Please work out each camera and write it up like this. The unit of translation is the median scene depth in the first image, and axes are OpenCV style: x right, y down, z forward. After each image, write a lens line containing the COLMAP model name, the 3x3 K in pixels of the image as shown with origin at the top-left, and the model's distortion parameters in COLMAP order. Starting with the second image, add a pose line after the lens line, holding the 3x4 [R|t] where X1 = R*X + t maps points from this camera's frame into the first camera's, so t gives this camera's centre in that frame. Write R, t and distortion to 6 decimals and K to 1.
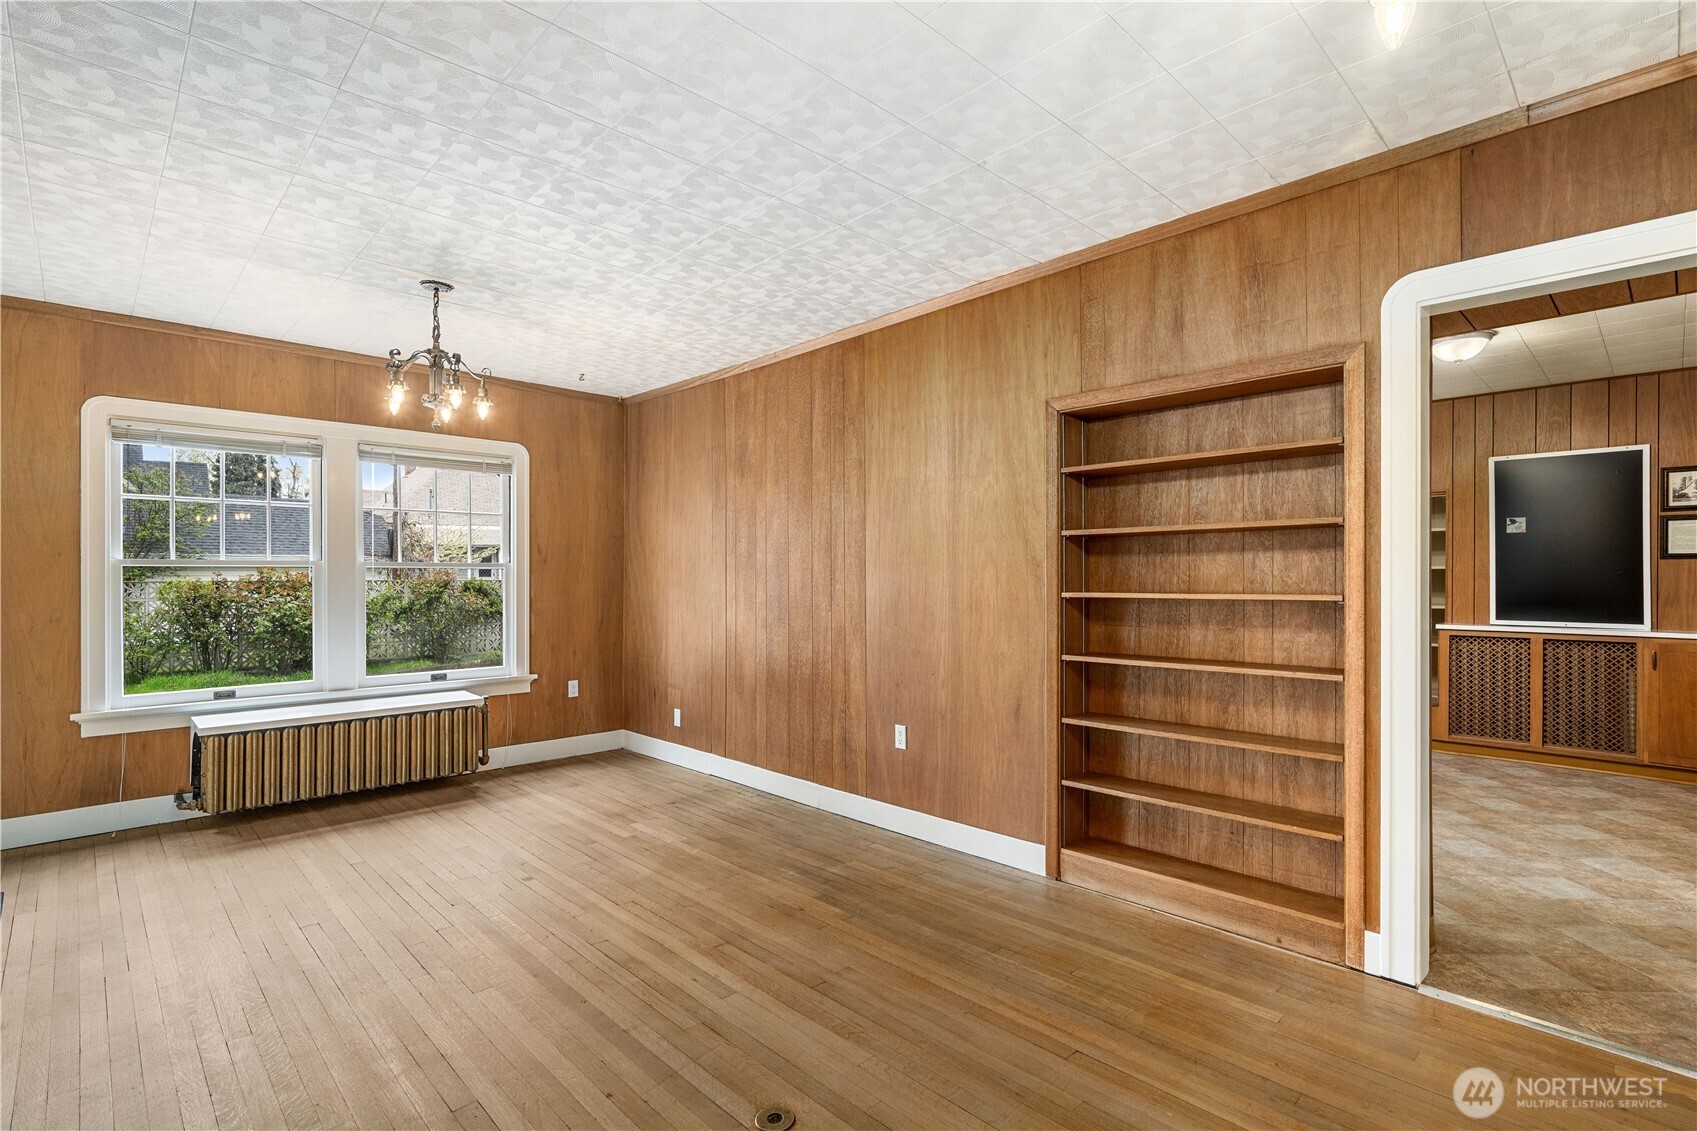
lens RADIAL K [[807.4, 0, 844.7], [0, 807.4, 577.0], [0, 0, 1]] dist [0.002593, 0.000140]
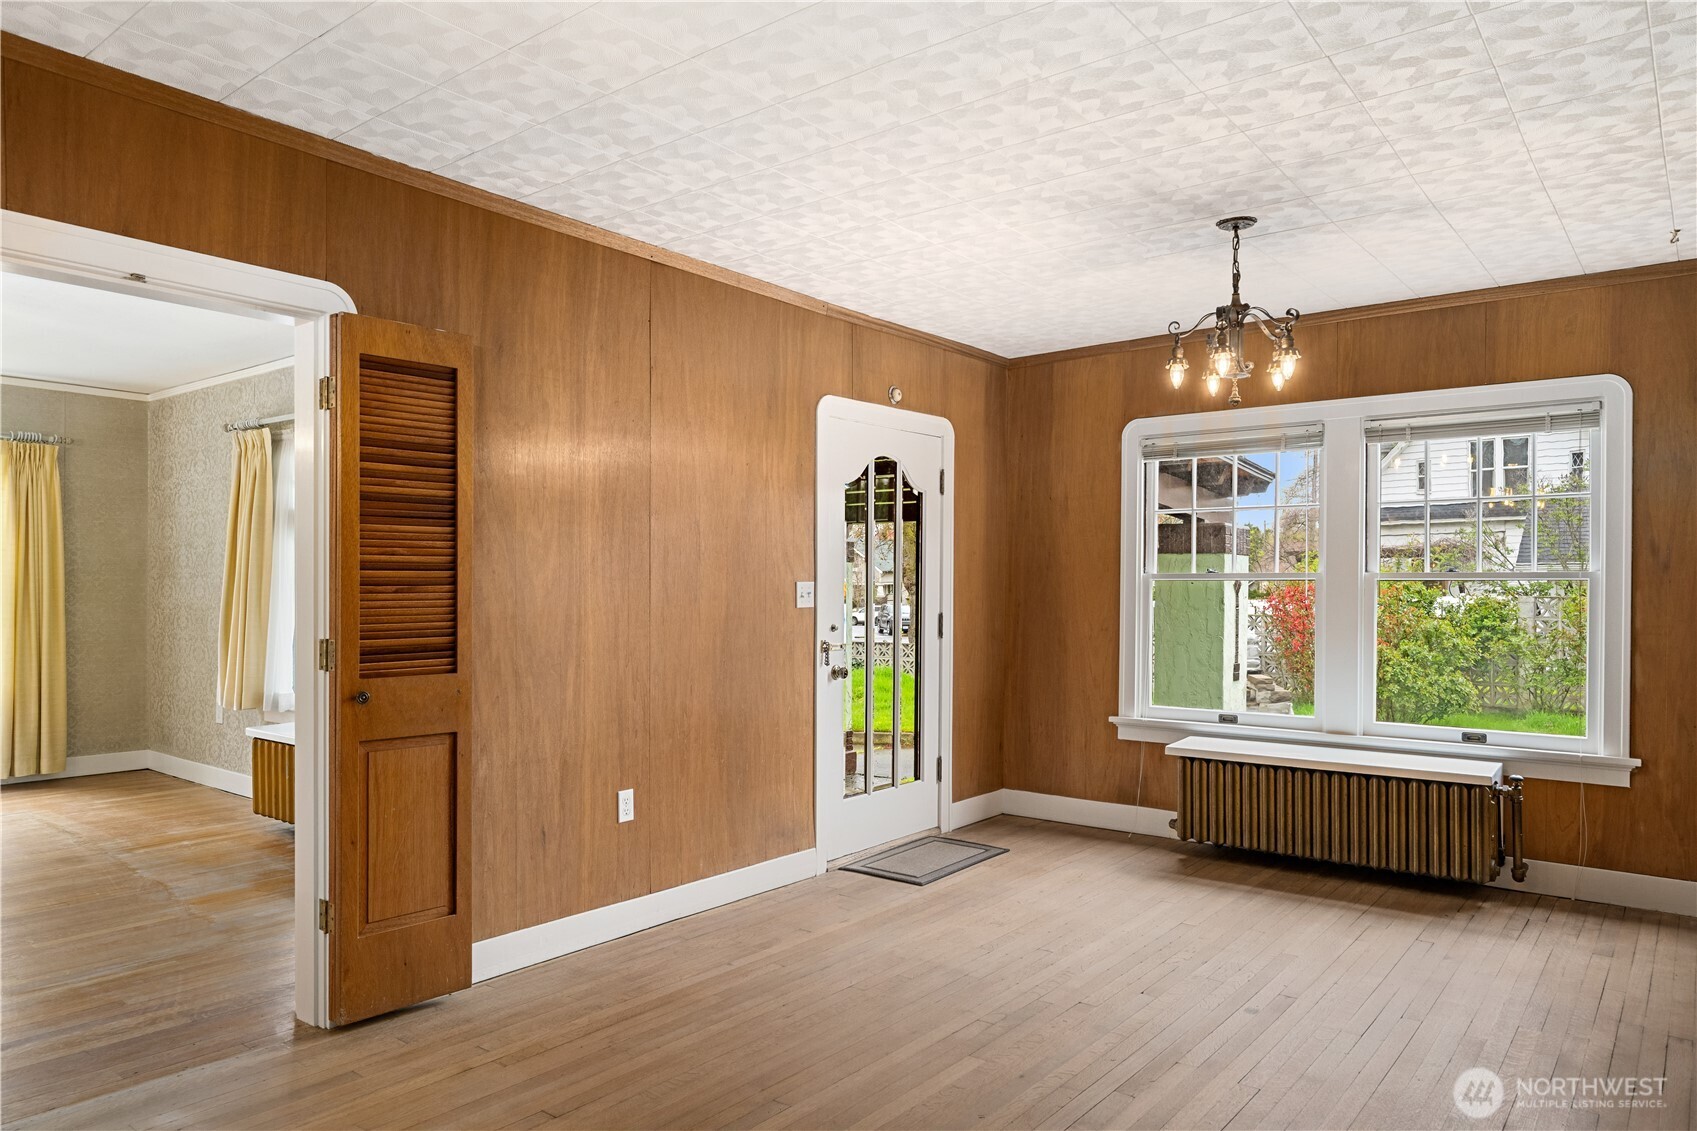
lens RADIAL K [[1095.4, 0, 849.3], [0, 1095.4, 585.3], [0, 0, 1]] dist [0.001179, 0.001340]
pose [[0.139550, -0.001157, -0.990214, 0.432602], [-0.006044, 0.999980, -0.002020, -0.001978], [0.990197, 0.006267, 0.139540, 0.413907]]
